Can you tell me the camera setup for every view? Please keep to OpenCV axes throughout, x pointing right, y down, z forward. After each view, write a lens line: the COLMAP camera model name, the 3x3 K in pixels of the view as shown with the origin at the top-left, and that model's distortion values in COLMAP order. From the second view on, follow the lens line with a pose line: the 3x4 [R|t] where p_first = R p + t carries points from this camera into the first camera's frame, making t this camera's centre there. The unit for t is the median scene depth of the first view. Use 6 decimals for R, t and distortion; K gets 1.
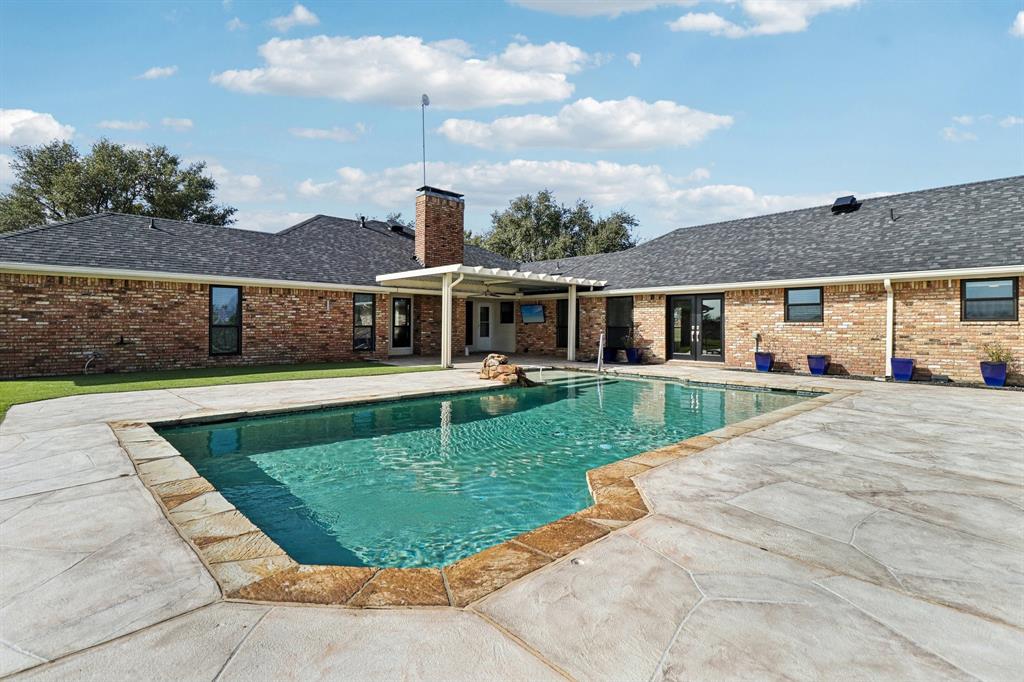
lens RADIAL K [[499.3, 0, 512.0], [0, 499.3, 321.1], [0, 0, 1]] dist [-0.003219, -0.000475]
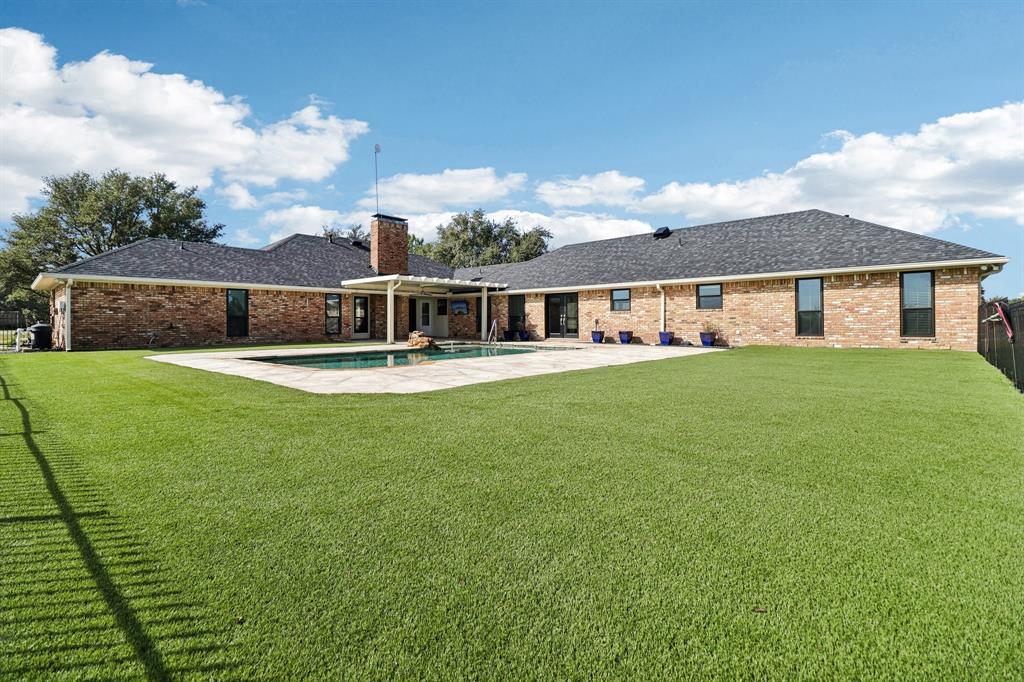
lens RADIAL K [[472.5, 0, 508.6], [0, 472.5, 320.1], [0, 0, 1]] dist [-0.001653, -0.012632]
pose [[0.997000, -0.008638, 0.076913, 0.088124], [0.008139, 0.999944, 0.006795, 0.013232], [-0.076968, -0.006149, 0.997015, -0.341684]]
